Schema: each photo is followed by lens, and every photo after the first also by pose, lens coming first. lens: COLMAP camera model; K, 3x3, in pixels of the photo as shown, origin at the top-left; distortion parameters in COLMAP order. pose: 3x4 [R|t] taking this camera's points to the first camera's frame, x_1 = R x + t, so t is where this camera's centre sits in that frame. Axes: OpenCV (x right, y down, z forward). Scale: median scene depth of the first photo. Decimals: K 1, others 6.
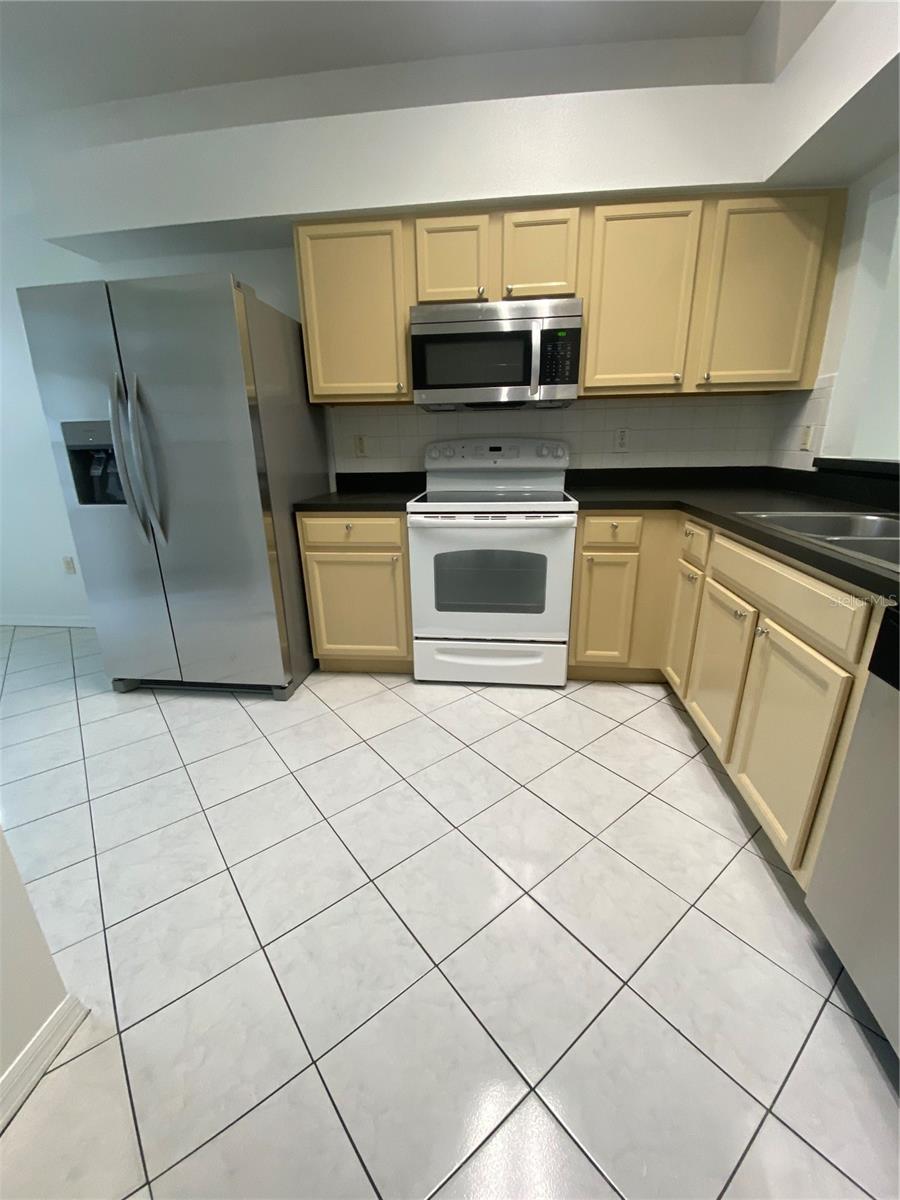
lens RADIAL K [[495.1, 0, 444.2], [0, 495.1, 603.1], [0, 0, 1]] dist [0.003213, -0.001453]
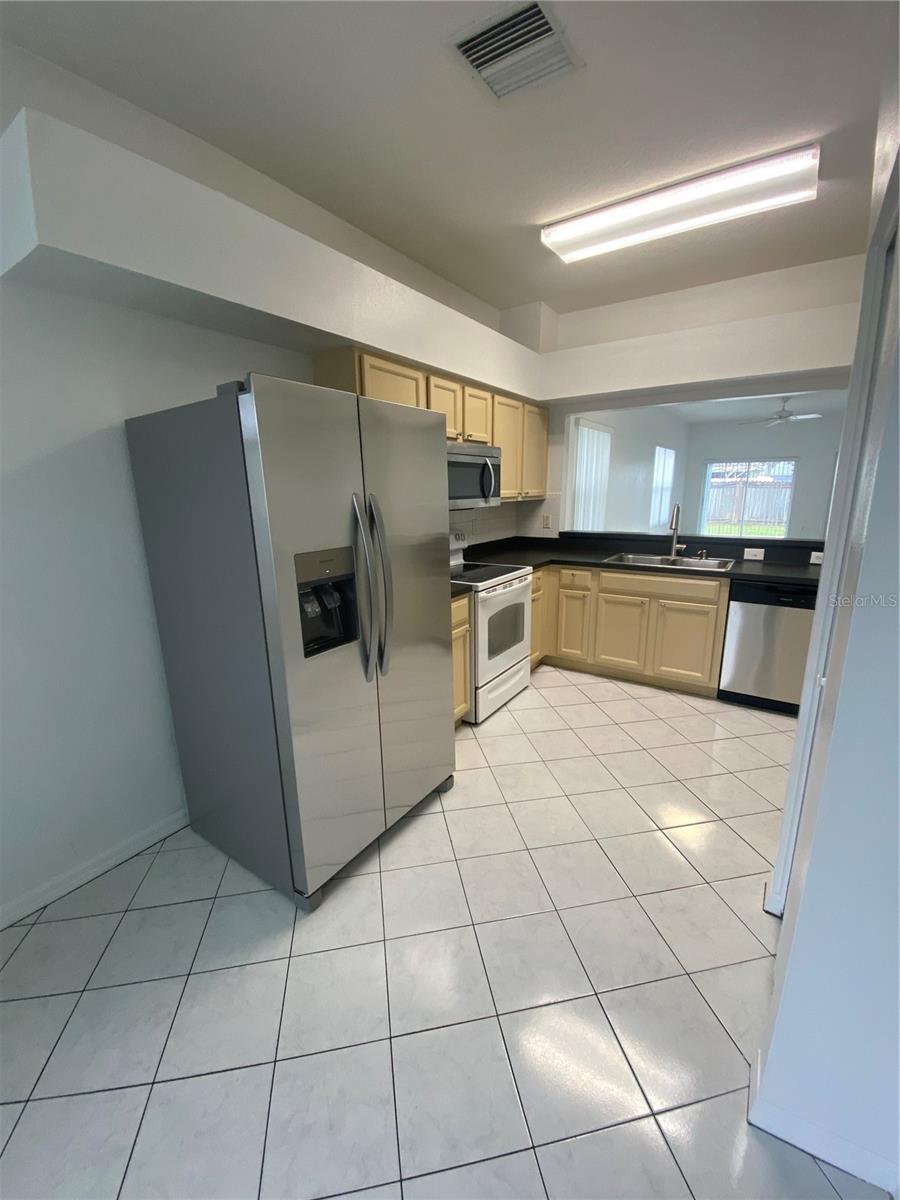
lens RADIAL K [[495.1, 0, 449.4], [0, 495.1, 603.2], [0, 0, 1]] dist [0.003213, -0.001453]
pose [[0.447600, -0.194294, 0.872871, -1.276540], [0.282188, 0.956925, 0.068300, -0.270567], [-0.848543, 0.215743, 0.483147, 0.451589]]
